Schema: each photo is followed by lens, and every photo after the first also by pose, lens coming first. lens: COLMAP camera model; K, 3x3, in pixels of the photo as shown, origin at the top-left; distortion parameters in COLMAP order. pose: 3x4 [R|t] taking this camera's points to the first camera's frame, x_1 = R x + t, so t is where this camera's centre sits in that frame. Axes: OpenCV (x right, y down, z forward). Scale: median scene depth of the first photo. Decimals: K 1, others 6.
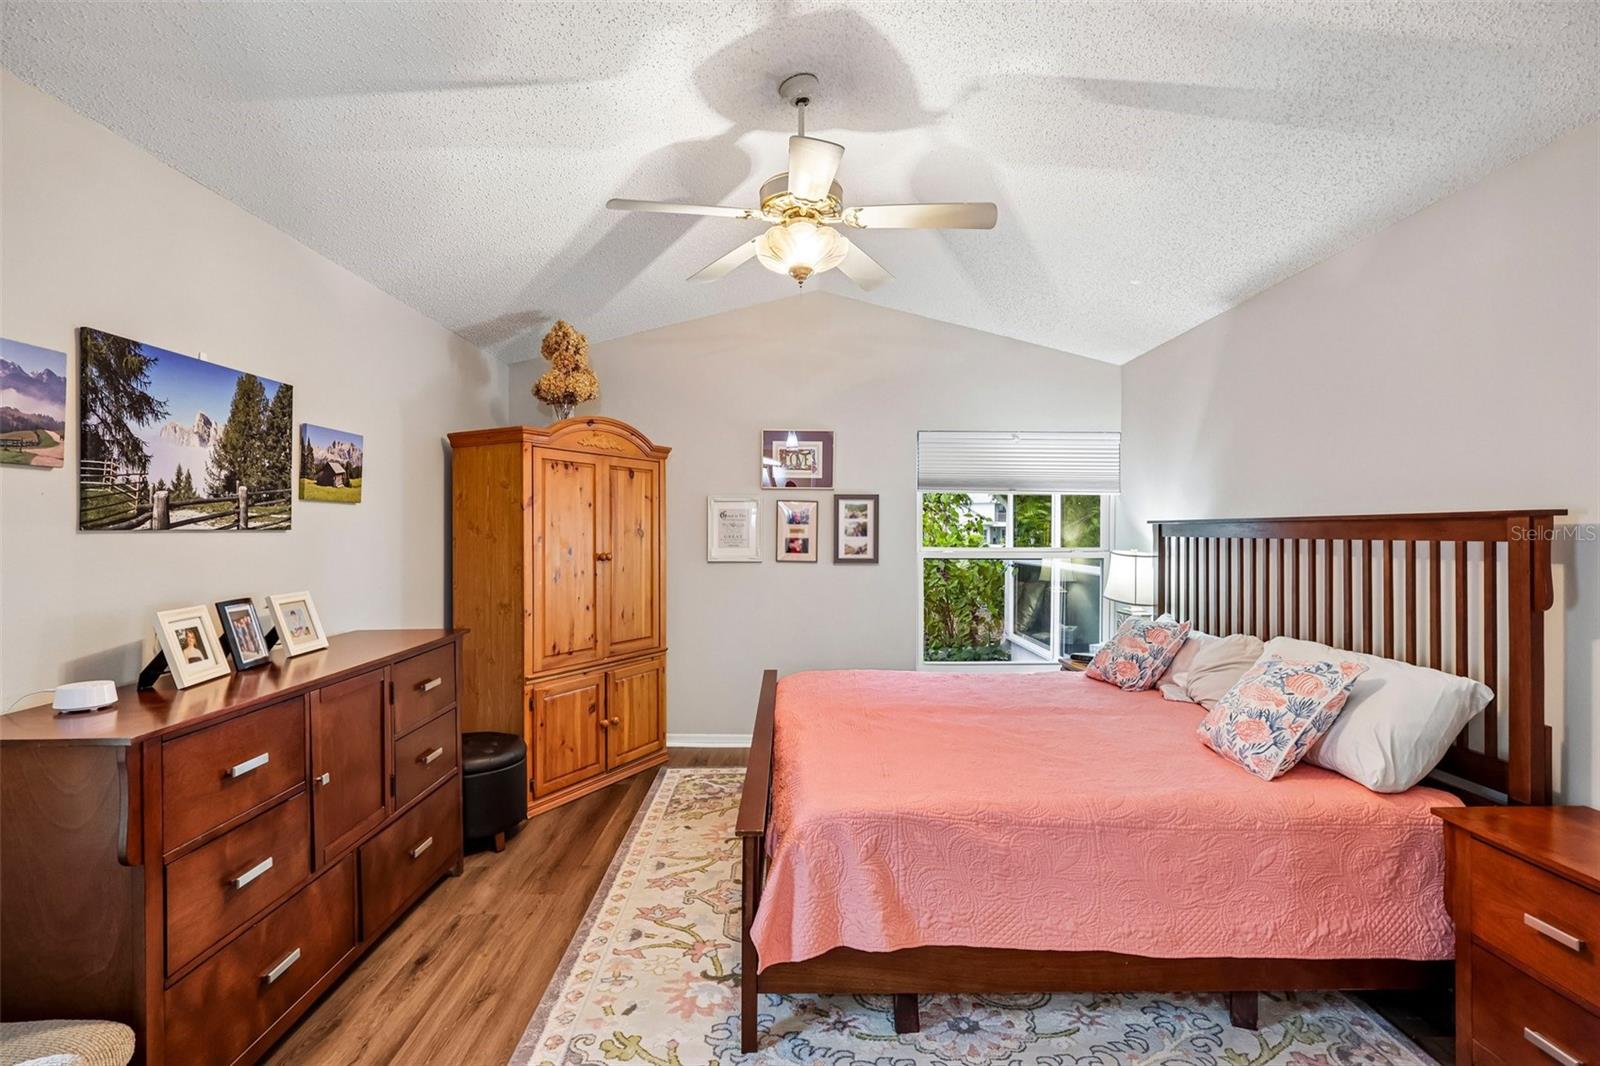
lens RADIAL K [[744.3, 0, 798.5], [0, 744.3, 528.9], [0, 0, 1]] dist [-0.001347, 0.000502]
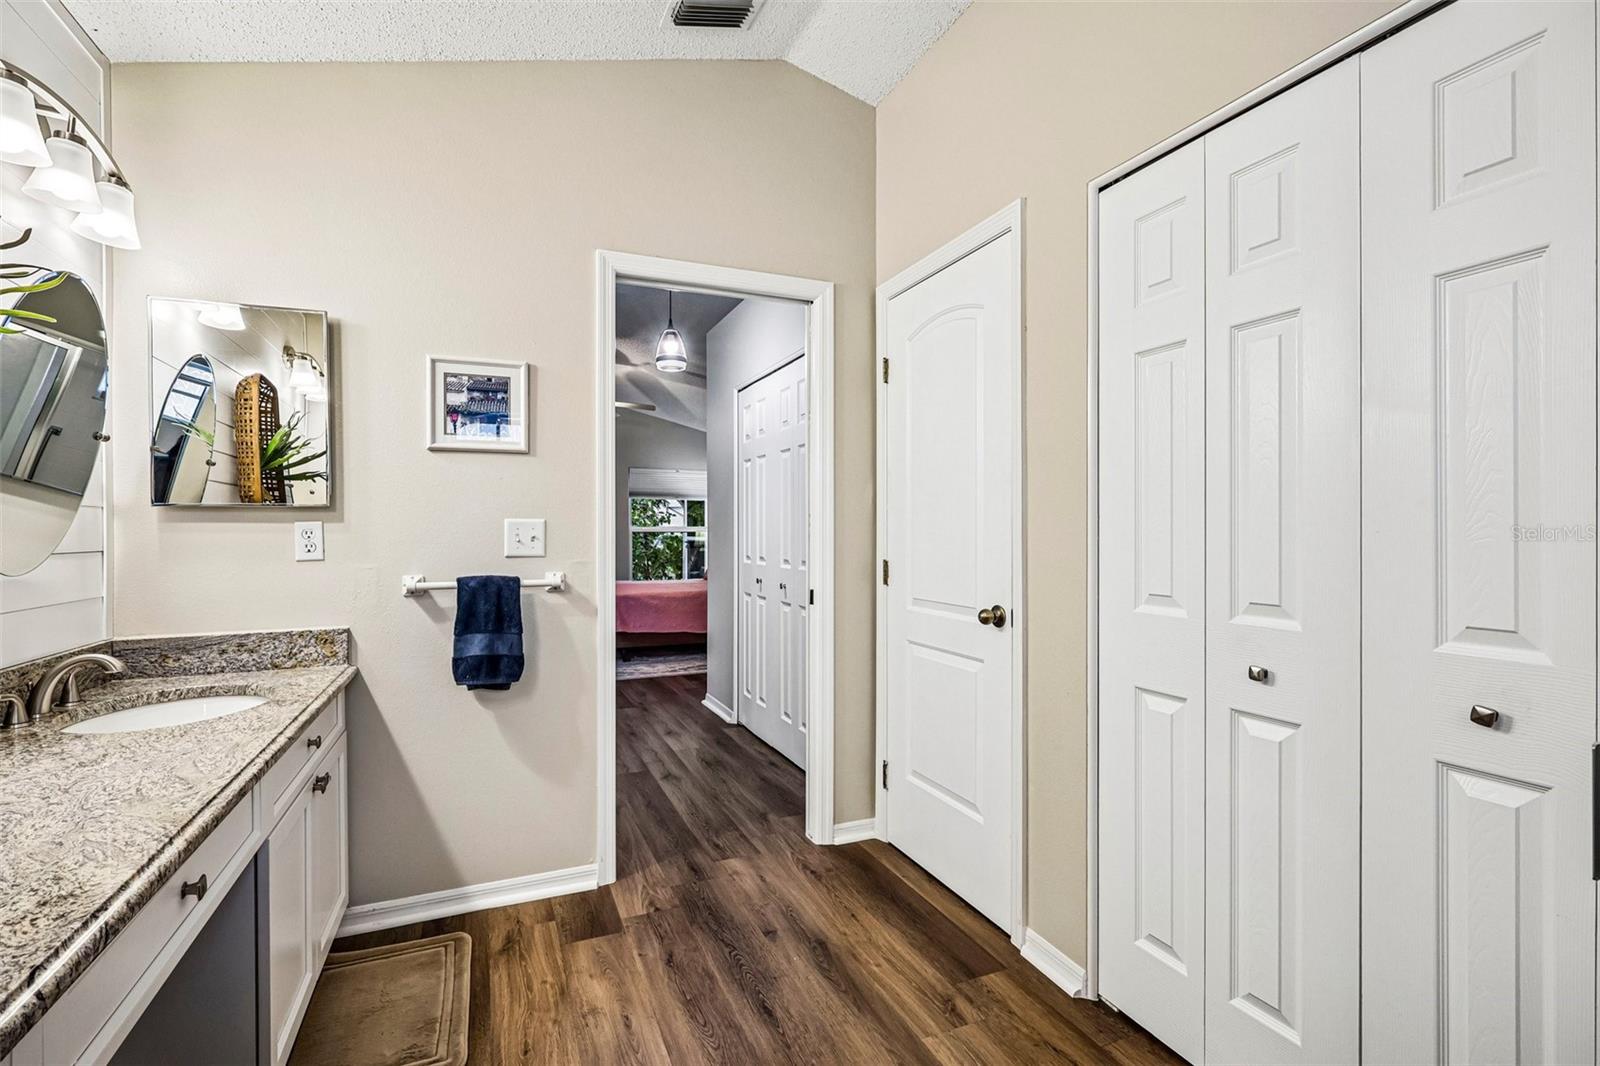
lens RADIAL K [[738.4, 0, 799.7], [0, 738.4, 531.2], [0, 0, 1]] dist [-0.004941, 0.001486]
pose [[0.926581, -0.002225, 0.376090, -0.195710], [0.003365, 0.999992, -0.002375, 0.054667], [-0.376081, 0.003466, 0.926580, -1.214986]]
